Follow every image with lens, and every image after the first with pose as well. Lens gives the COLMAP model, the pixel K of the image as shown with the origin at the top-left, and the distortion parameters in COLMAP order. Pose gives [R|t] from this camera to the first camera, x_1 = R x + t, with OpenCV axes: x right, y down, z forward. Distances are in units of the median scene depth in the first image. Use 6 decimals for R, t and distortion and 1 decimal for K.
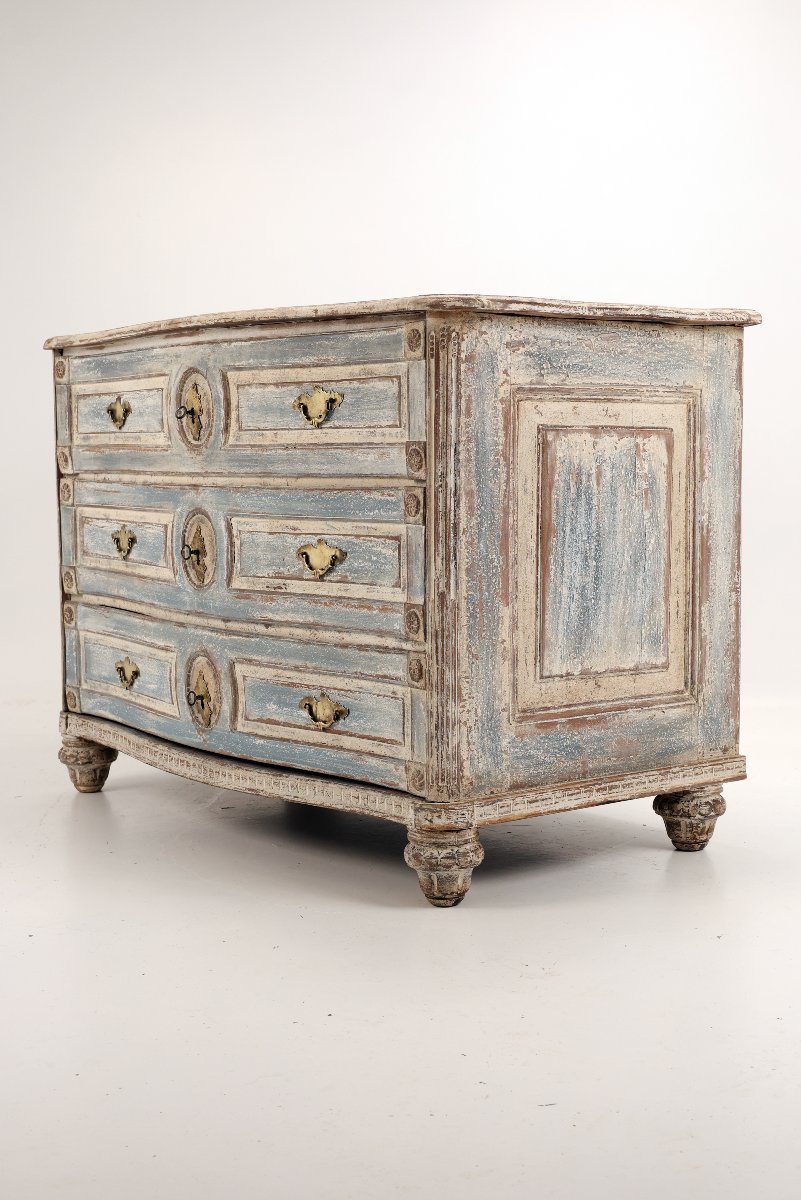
lens RADIAL K [[1821.4, 0, 400.5], [0, 1821.4, 600.0], [0, 0, 1]] dist [0.021615, -0.112580]
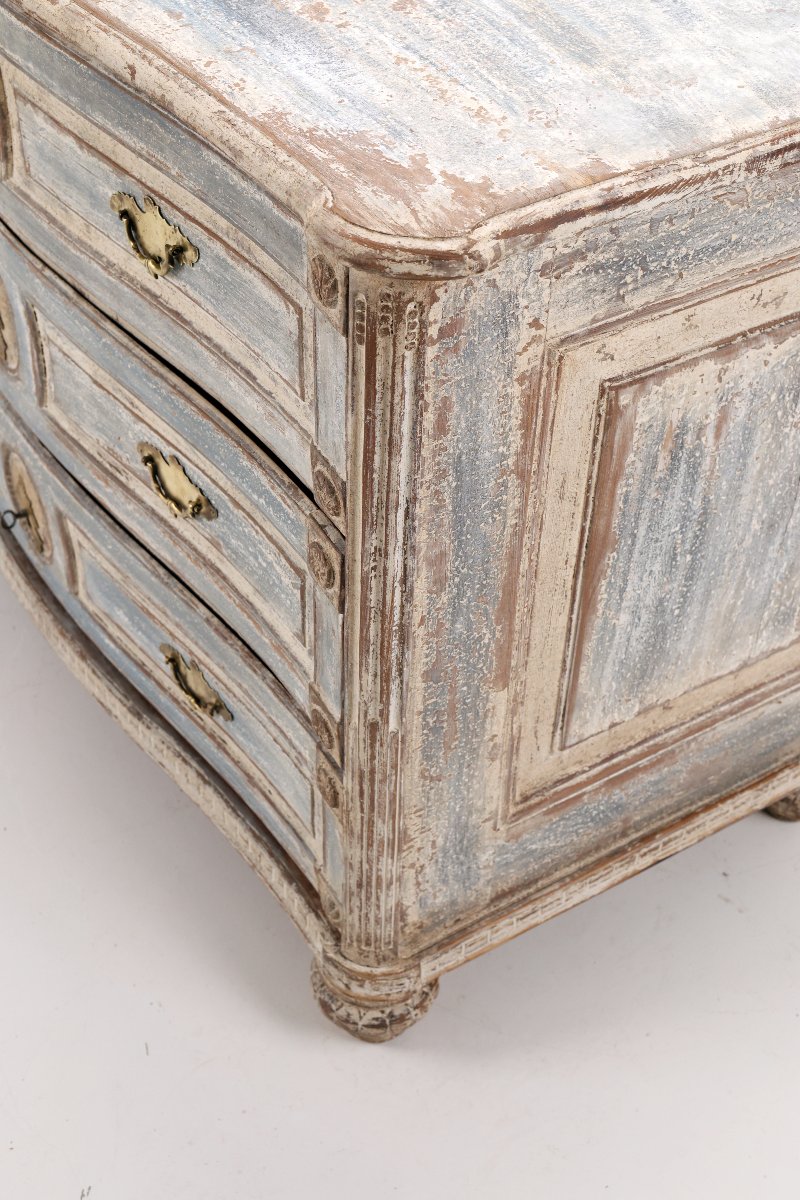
lens RADIAL K [[1763.9, 0, 400.0], [0, 1763.9, 600.0], [0, 0, 1]] dist [0.038374, -0.138383]
pose [[0.996177, 0.077579, -0.040152, 0.044459], [-0.037075, 0.791686, 0.609803, -0.313726], [0.079096, -0.605983, 0.791535, 0.576615]]
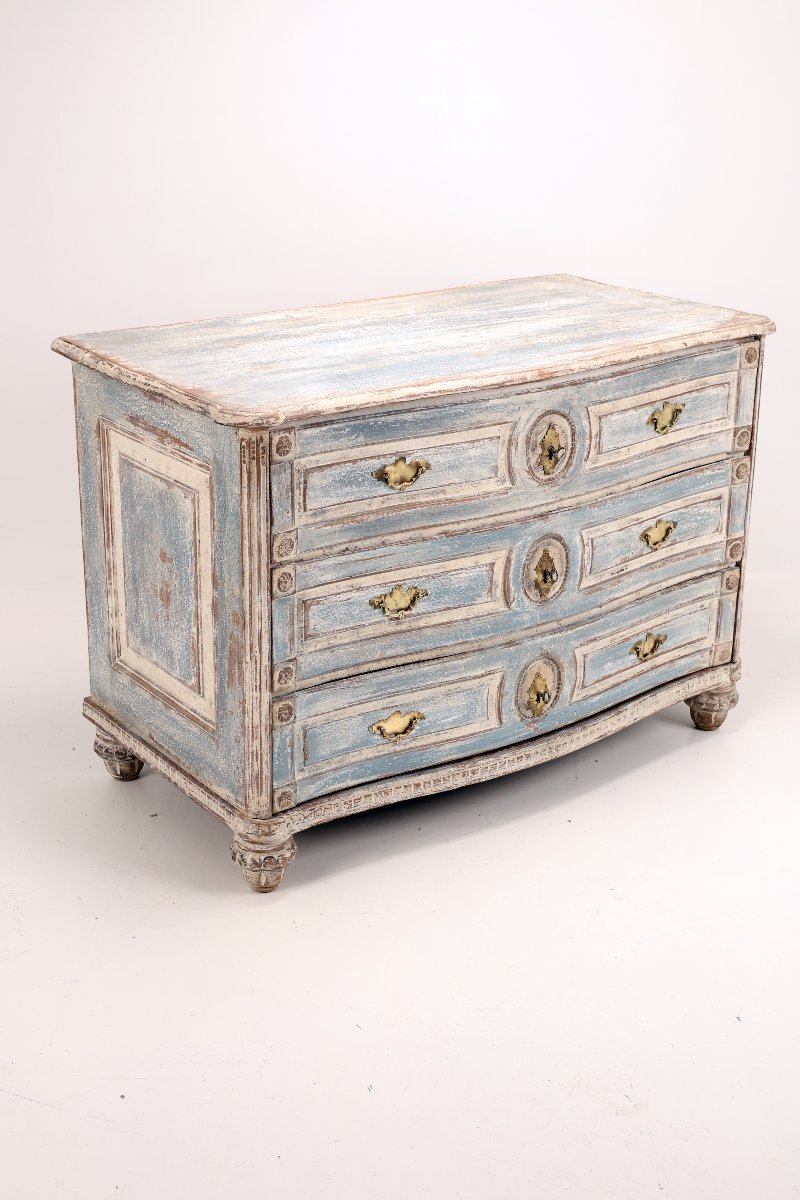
lens RADIAL K [[1688.6, 0, 400.0], [0, 1688.6, 600.0], [0, 0, 1]] dist [0.057219, -0.080908]
pose [[-0.000987, -0.346789, 0.937943, -1.164735], [0.081826, 0.934770, 0.345702, -0.401828], [-0.996646, 0.077089, 0.027454, 1.151052]]
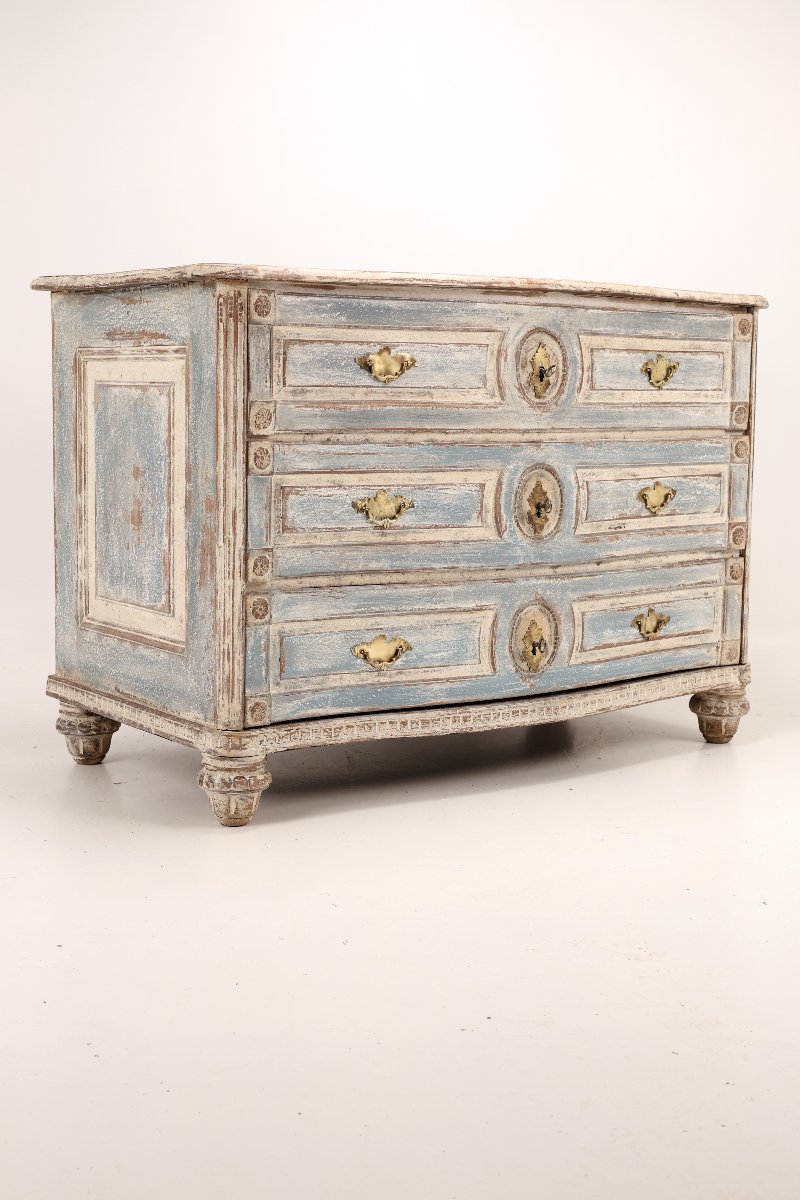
lens RADIAL K [[1688.6, 0, 400.0], [0, 1688.6, 600.0], [0, 0, 1]] dist [0.057219, -0.080908]
pose [[0.000489, -0.107148, 0.994243, -1.172138], [0.081725, 0.990922, 0.106750, -0.089506], [-0.996655, 0.081202, 0.009241, 1.166155]]
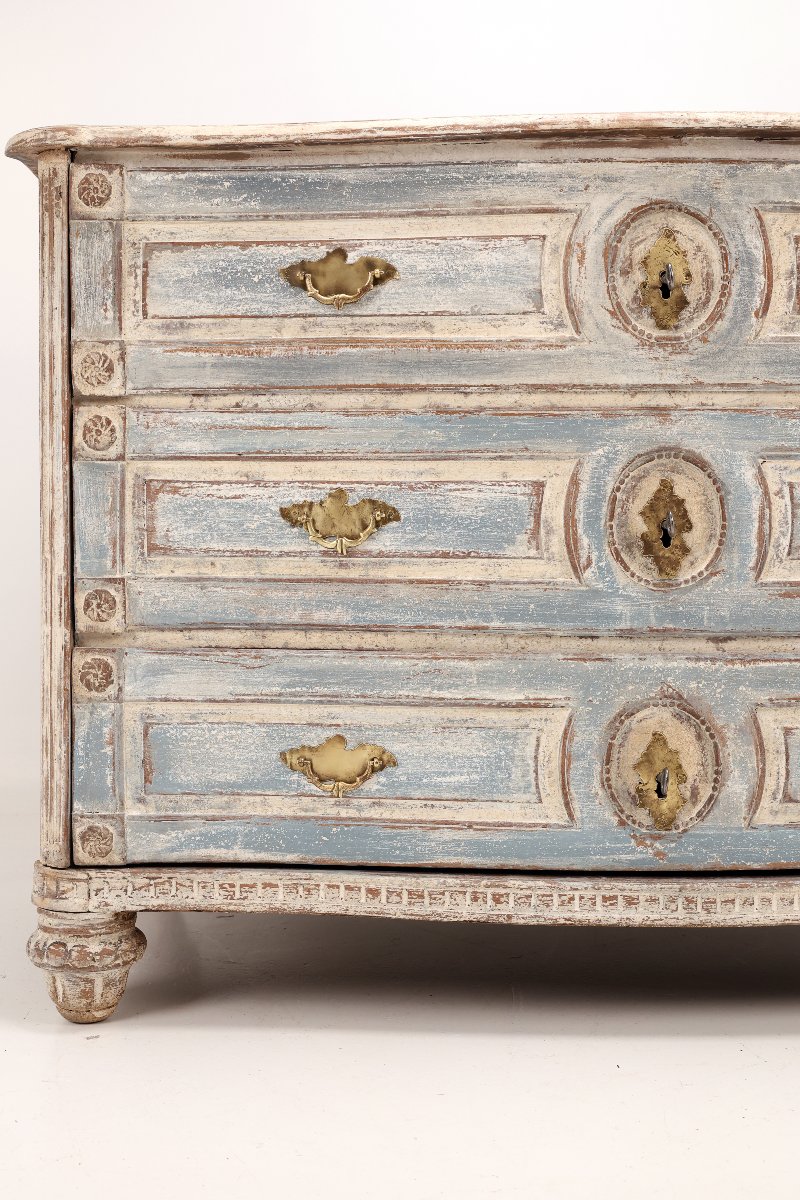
lens RADIAL K [[1763.9, 0, 400.0], [0, 1763.9, 600.0], [0, 0, 1]] dist [0.038374, -0.138383]
pose [[0.600833, -0.023641, 0.799025, -0.657226], [0.065491, 0.997658, -0.019729, 0.003338], [-0.796687, 0.064183, 0.600974, 0.796636]]
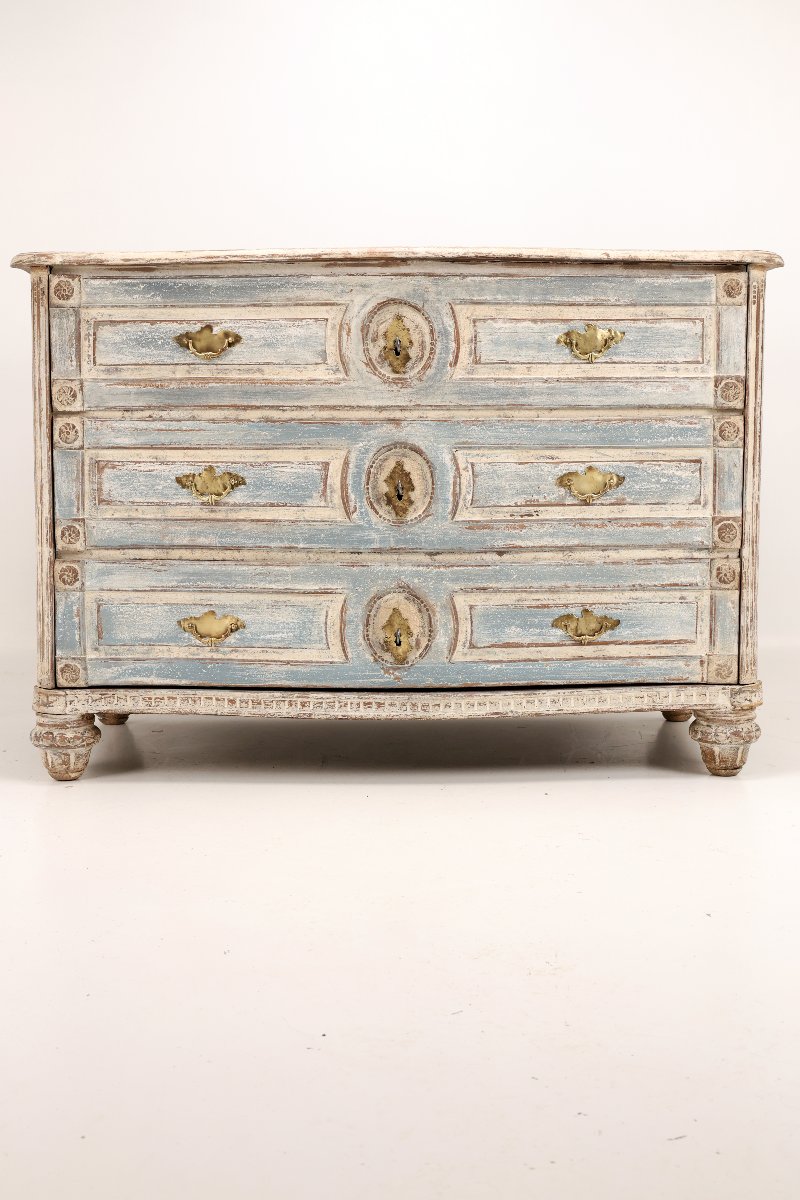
lens RADIAL K [[1688.6, 0, 400.0], [0, 1688.6, 600.0], [0, 0, 1]] dist [0.057219, -0.080908]
pose [[0.592483, -0.063894, 0.803045, -0.922318], [0.067921, 0.997262, 0.029235, 0.008824], [-0.802714, 0.037222, 0.595201, 0.495557]]
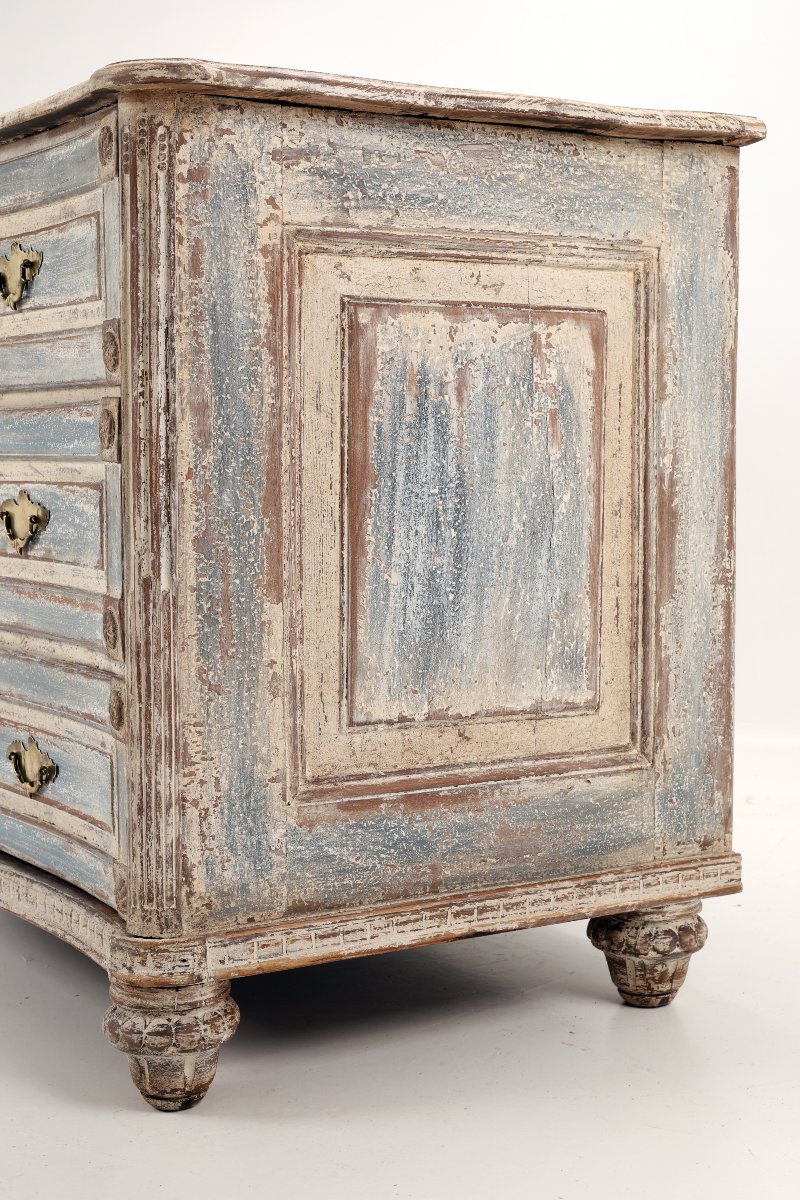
lens RADIAL K [[1812.6, 0, 394.4], [0, 1812.6, 570.5], [0, 0, 1]] dist [0.031875, -0.129323]
pose [[0.989777, 0.013079, -0.142023, 0.169518], [-0.014285, 0.999870, -0.007474, -0.003249], [0.141906, 0.009427, 0.989835, 0.406019]]
